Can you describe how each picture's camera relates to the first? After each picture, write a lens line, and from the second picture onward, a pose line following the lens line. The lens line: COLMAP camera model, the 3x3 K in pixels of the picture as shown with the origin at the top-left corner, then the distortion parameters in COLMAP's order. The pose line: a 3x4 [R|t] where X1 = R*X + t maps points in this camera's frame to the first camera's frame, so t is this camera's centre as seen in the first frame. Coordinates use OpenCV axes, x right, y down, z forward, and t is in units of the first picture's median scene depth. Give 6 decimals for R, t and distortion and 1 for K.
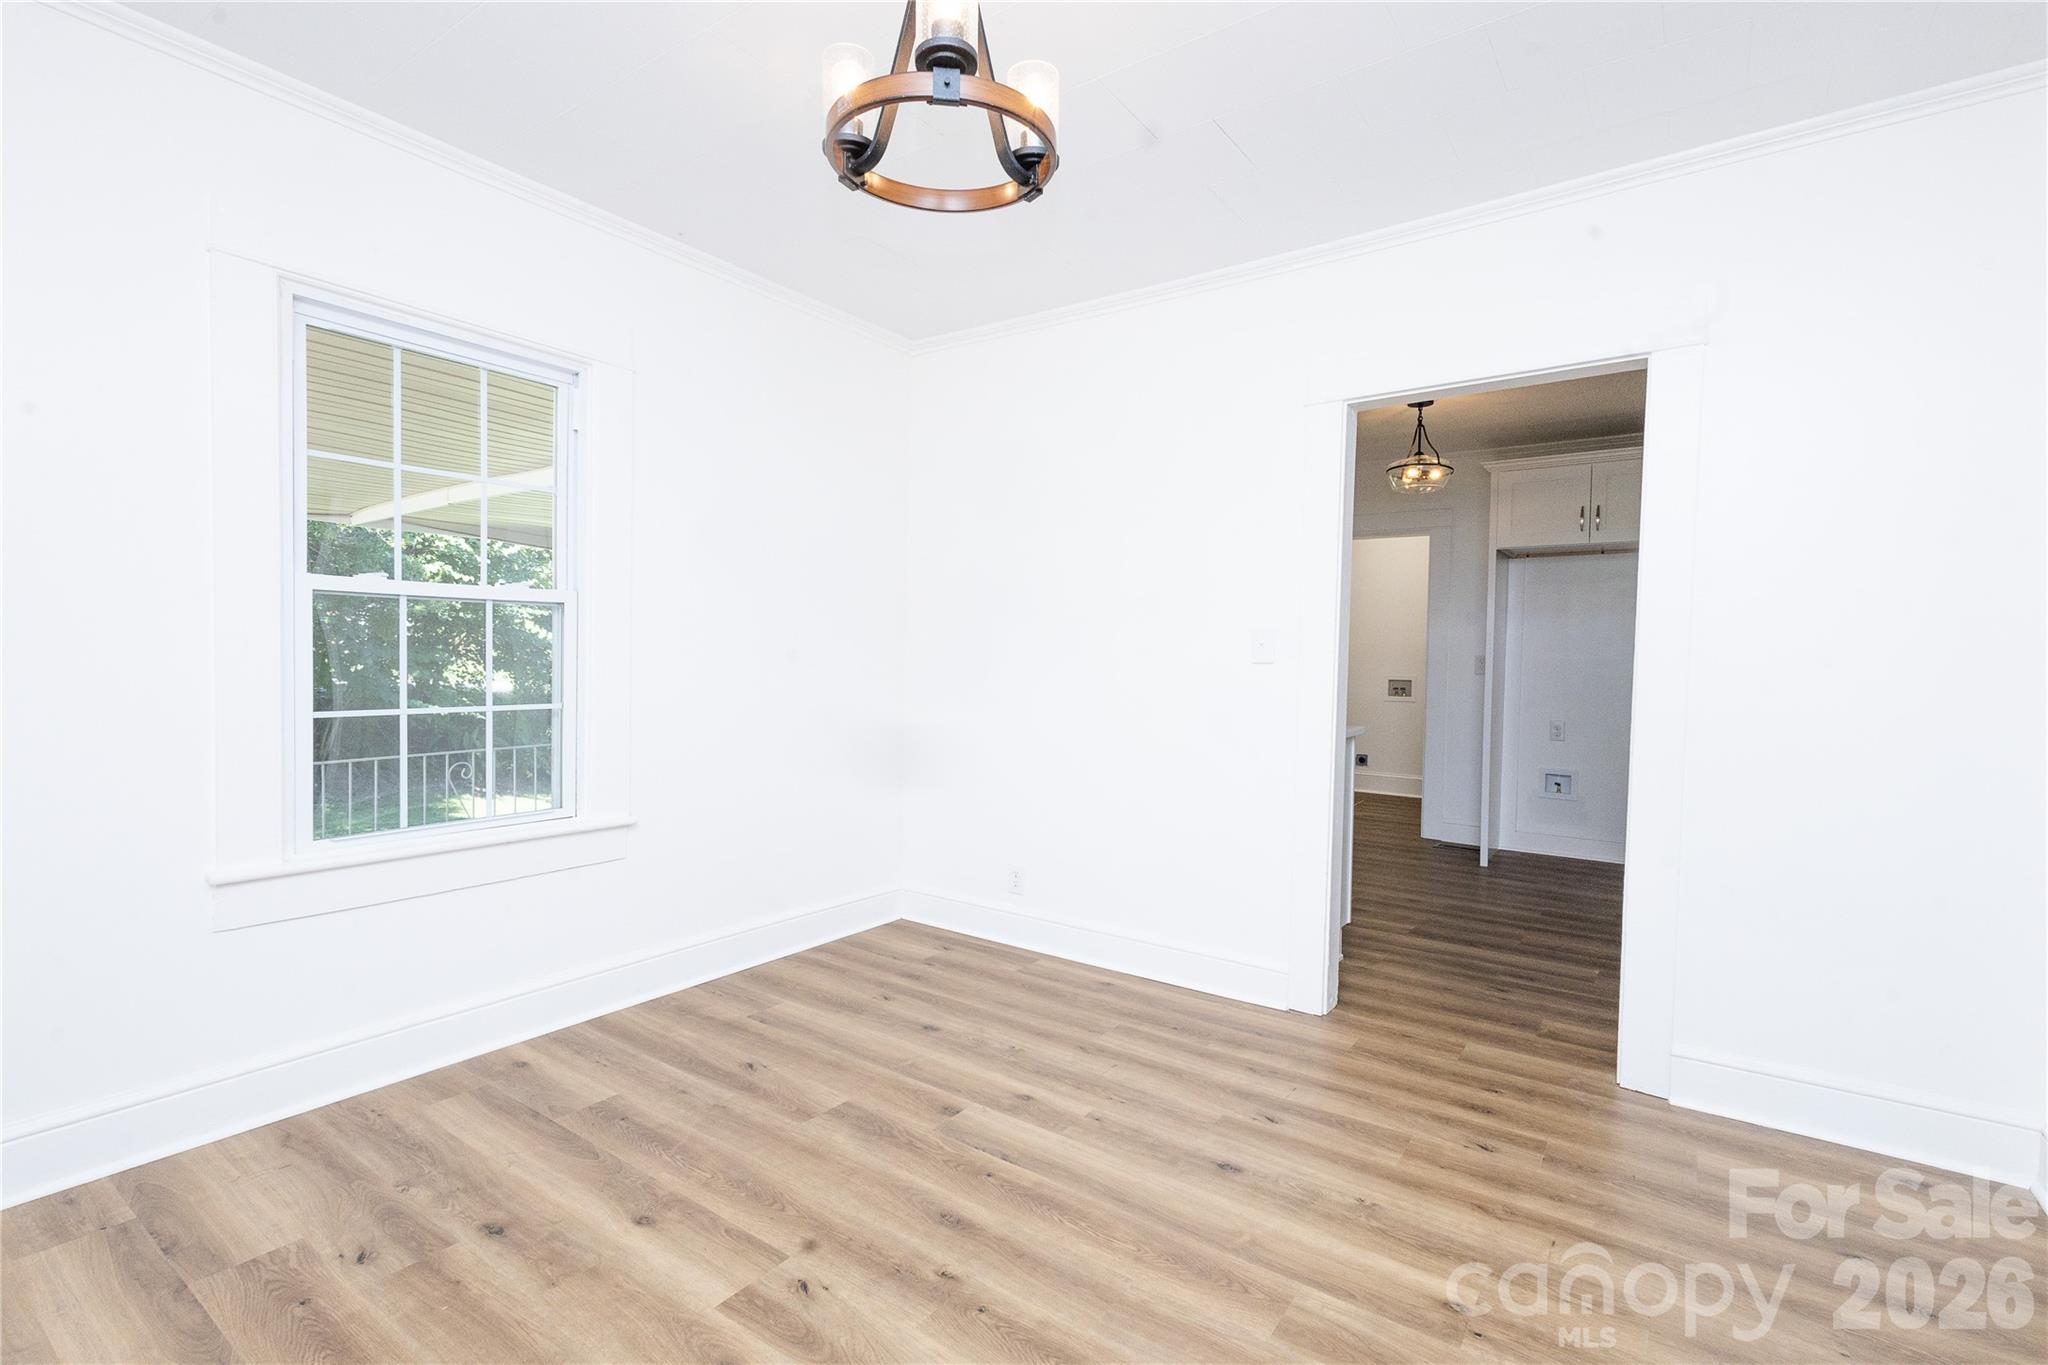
lens RADIAL K [[932.4, 0, 1034.7], [0, 932.4, 683.1], [0, 0, 1]] dist [0.002315, -0.000847]
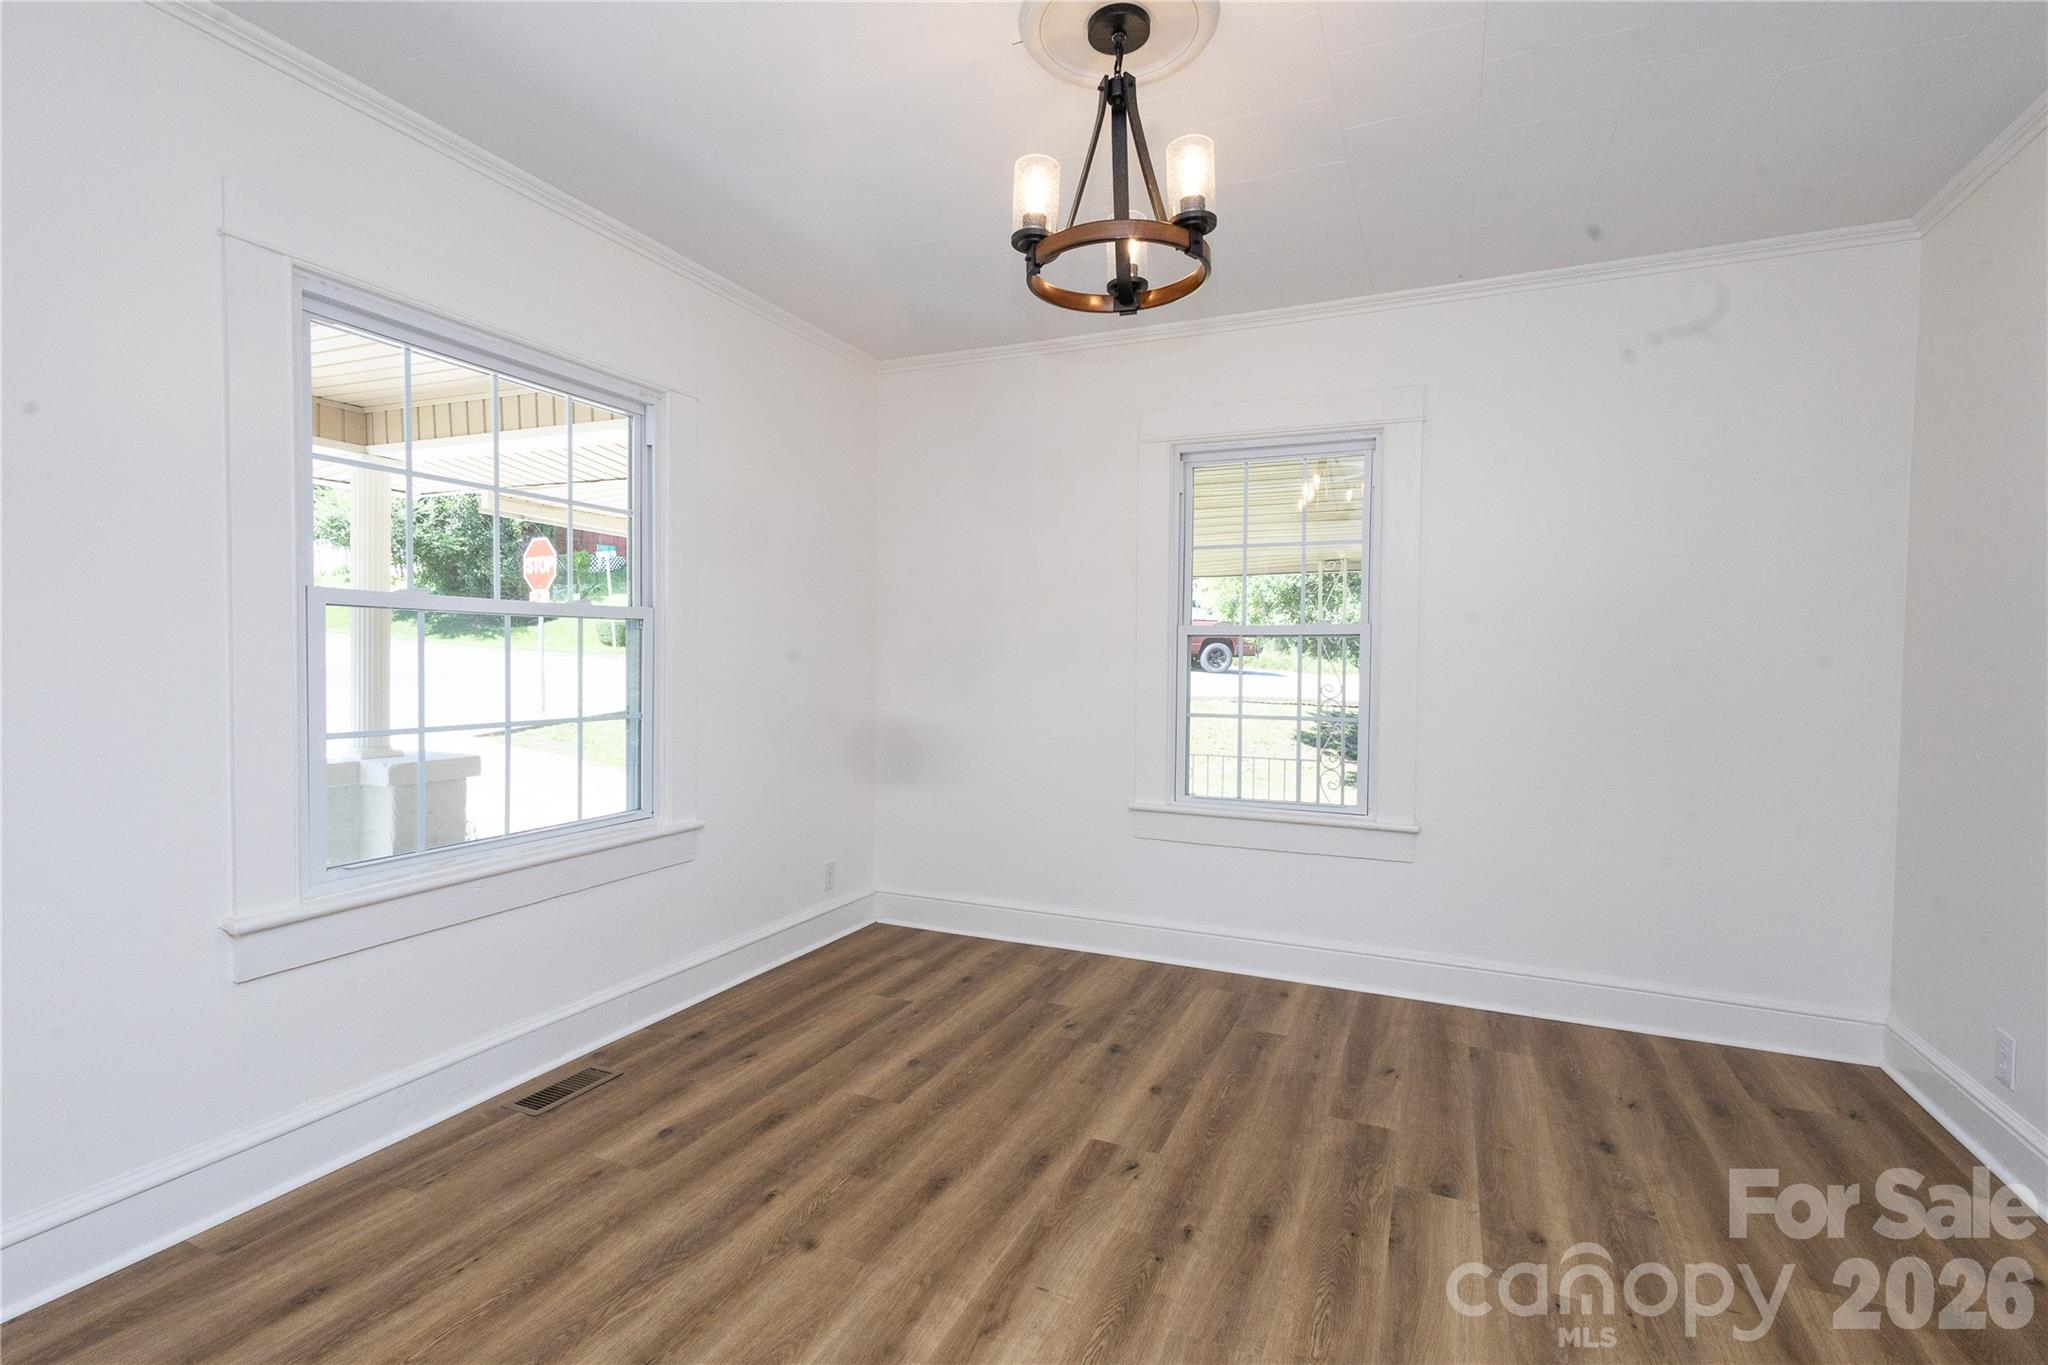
lens RADIAL K [[932.4, 0, 1024.8], [0, 932.4, 681.7], [0, 0, 1]] dist [0.002315, -0.000847]
pose [[0.196442, 0.009092, -0.980473, 0.710108], [-0.040165, 0.999192, 0.001218, -0.012275], [0.979692, 0.039141, 0.196649, 0.420014]]
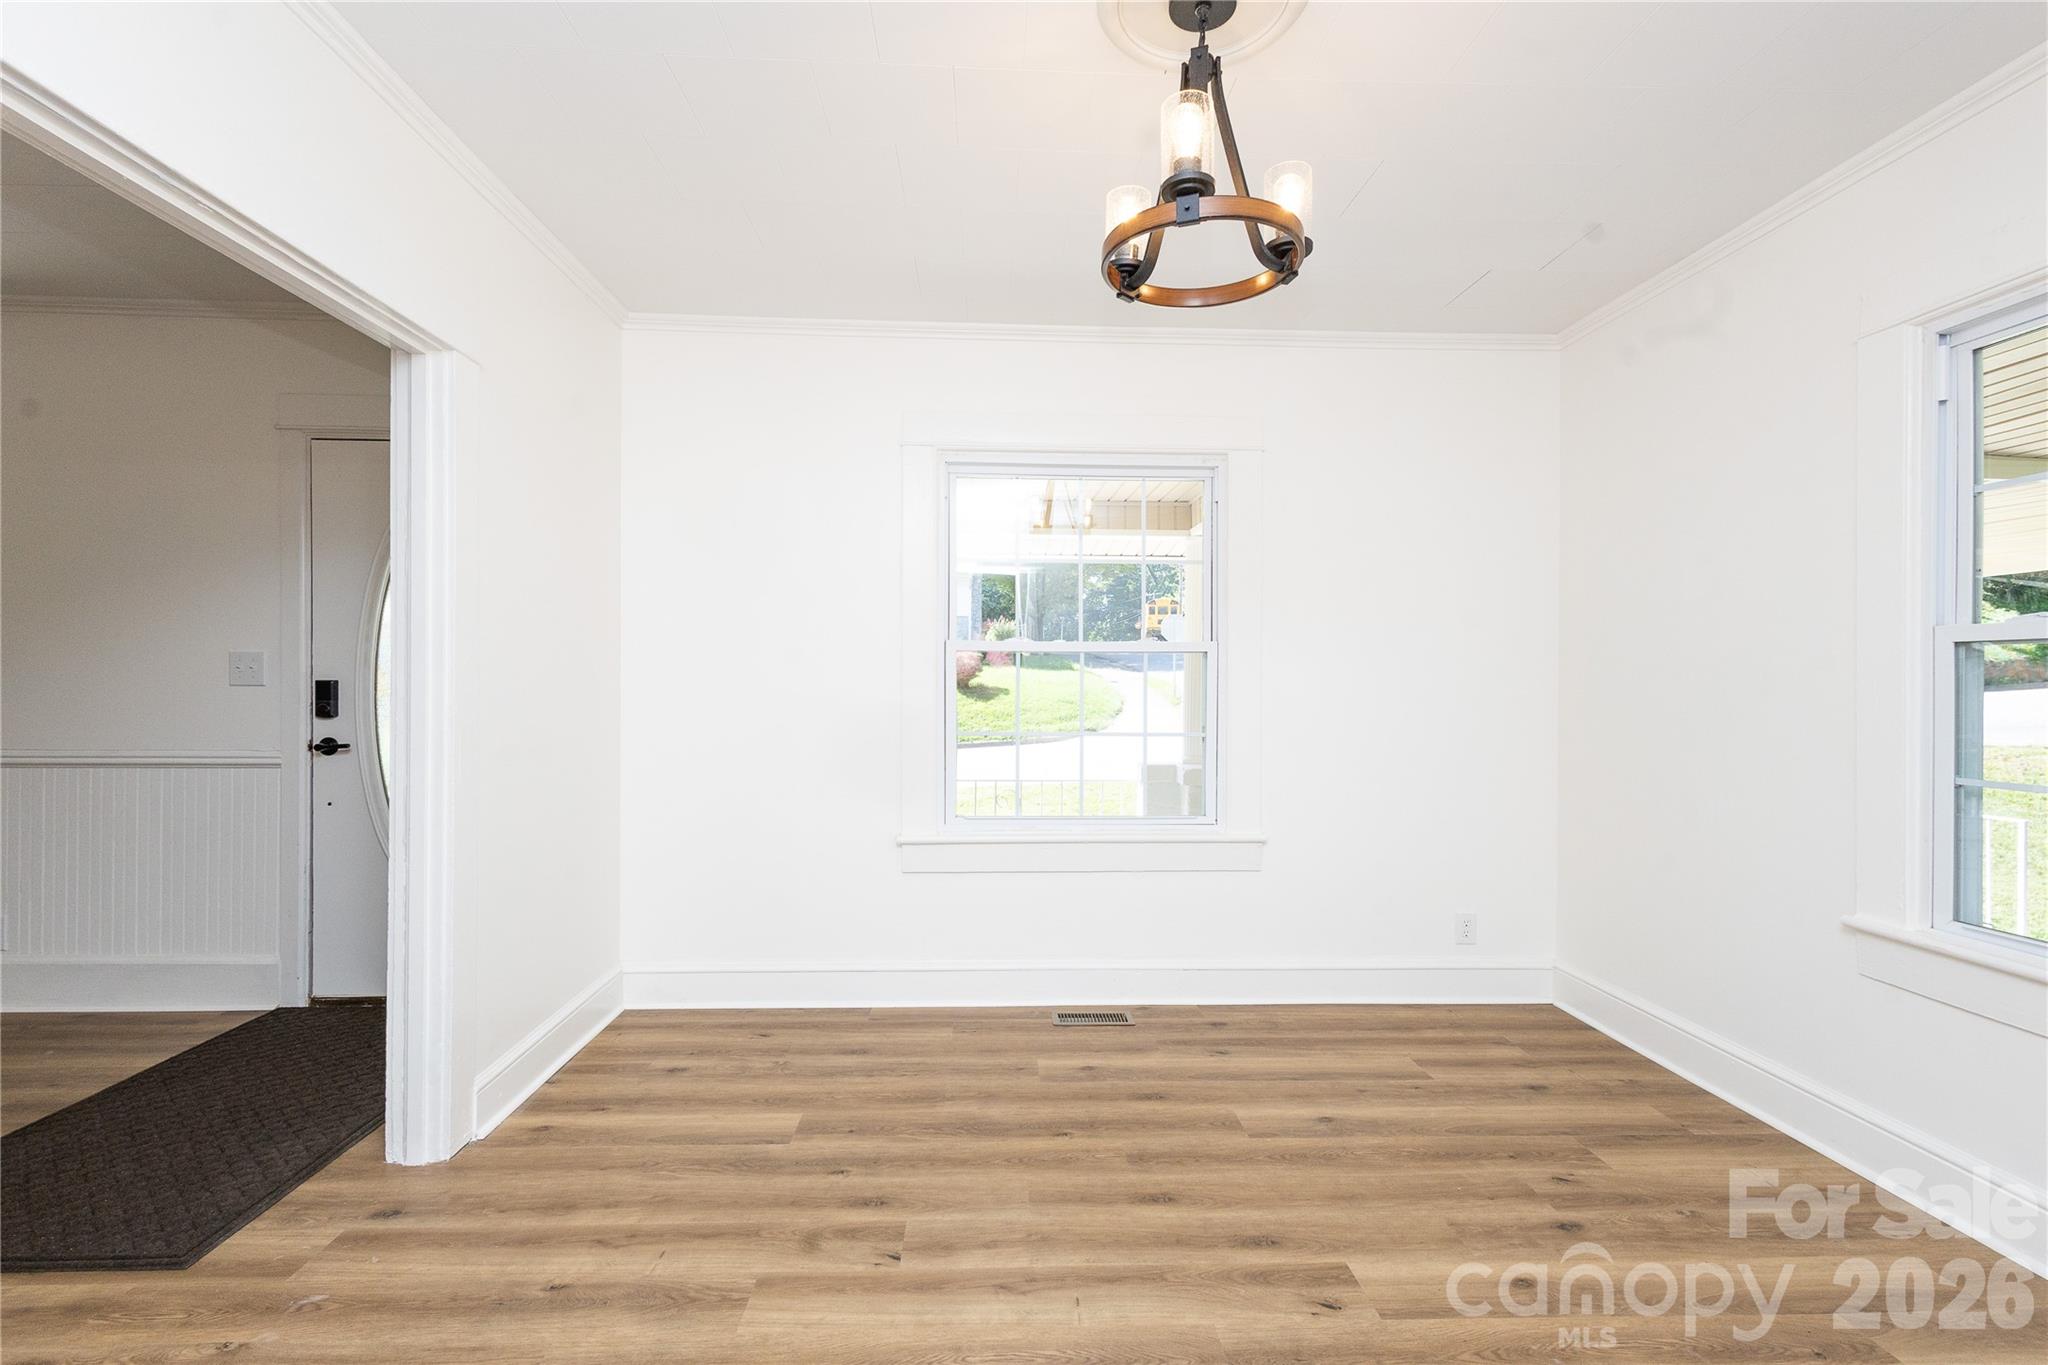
lens RADIAL K [[932.4, 0, 1028.4], [0, 932.4, 688.2], [0, 0, 1]] dist [0.002315, -0.000847]
pose [[-0.789966, -0.021436, -0.612775, 0.488382], [-0.043004, 0.998865, 0.020497, -0.035876], [0.611640, 0.042544, -0.789991, 1.155763]]
